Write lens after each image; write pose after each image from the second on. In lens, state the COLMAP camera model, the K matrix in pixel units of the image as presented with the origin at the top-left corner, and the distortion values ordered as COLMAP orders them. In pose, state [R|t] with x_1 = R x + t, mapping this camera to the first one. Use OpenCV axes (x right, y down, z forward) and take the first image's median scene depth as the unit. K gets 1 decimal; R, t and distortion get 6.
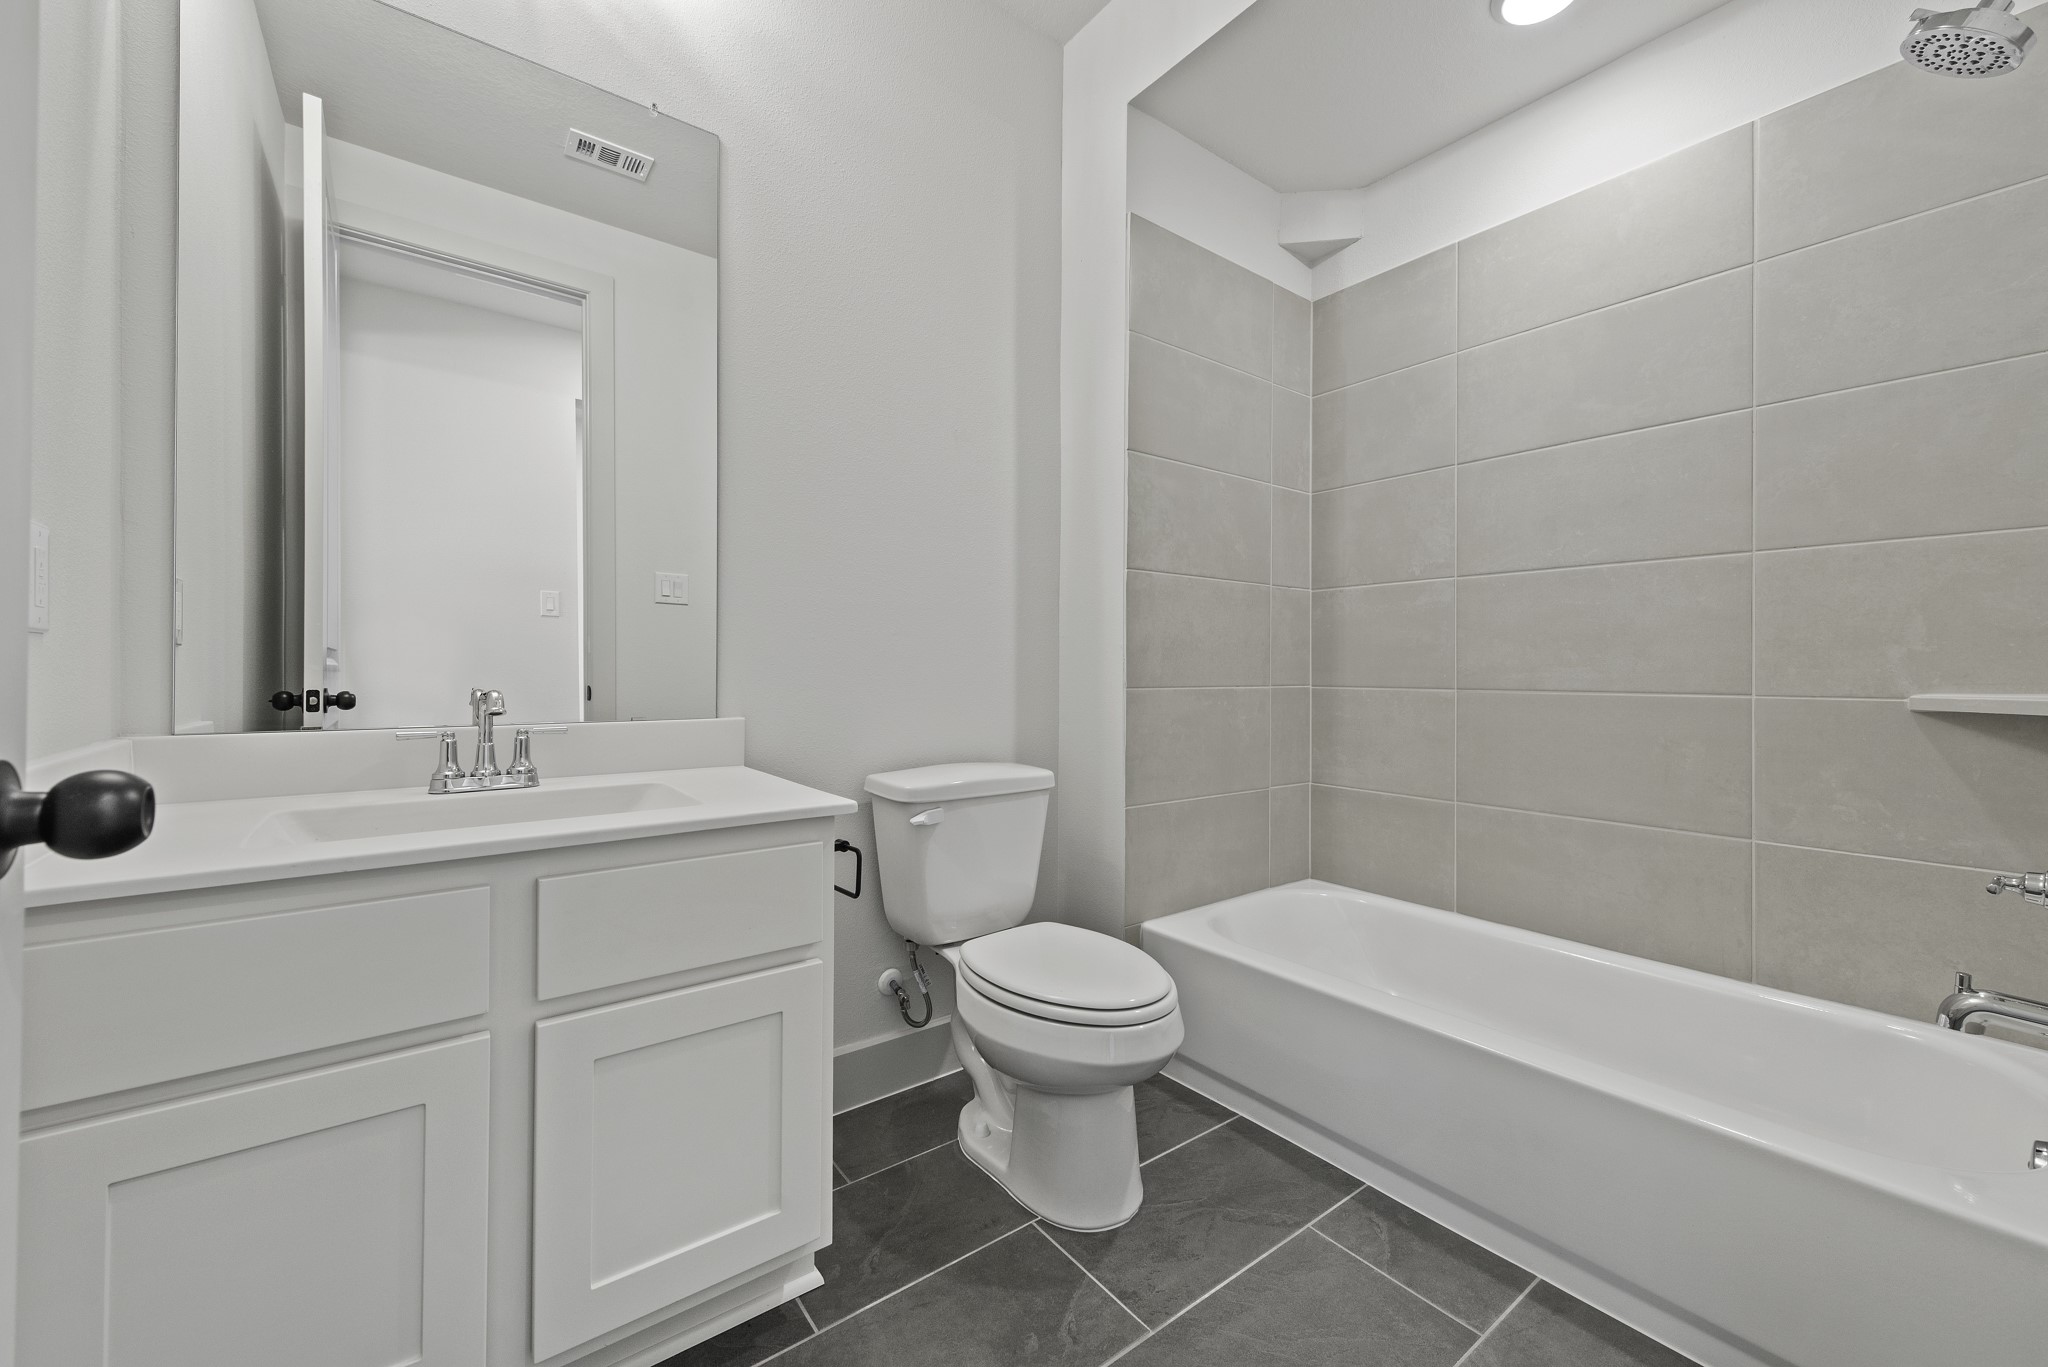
lens RADIAL K [[802.5, 0, 1012.7], [0, 802.5, 672.3], [0, 0, 1]] dist [0.006480, -0.001990]
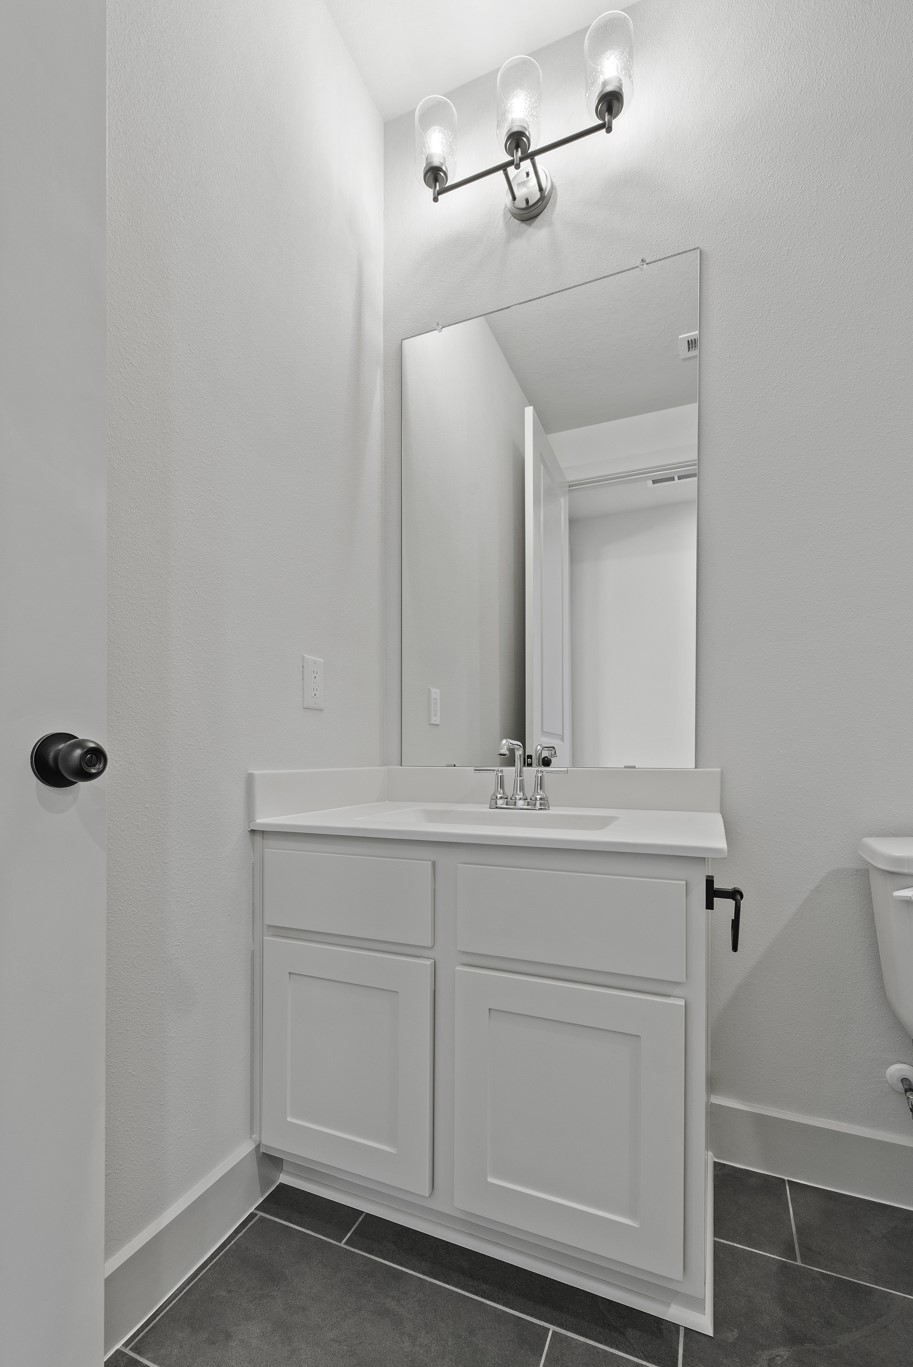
lens RADIAL K [[590.7, 0, 465.4], [0, 590.7, 766.2], [0, 0, 1]] dist [0.001307, 0.001099]
pose [[0.511340, 0.008454, -0.859337, 0.215718], [-0.006333, 0.999962, 0.006069, 0.060025], [0.859355, 0.002339, 0.511373, 0.354993]]
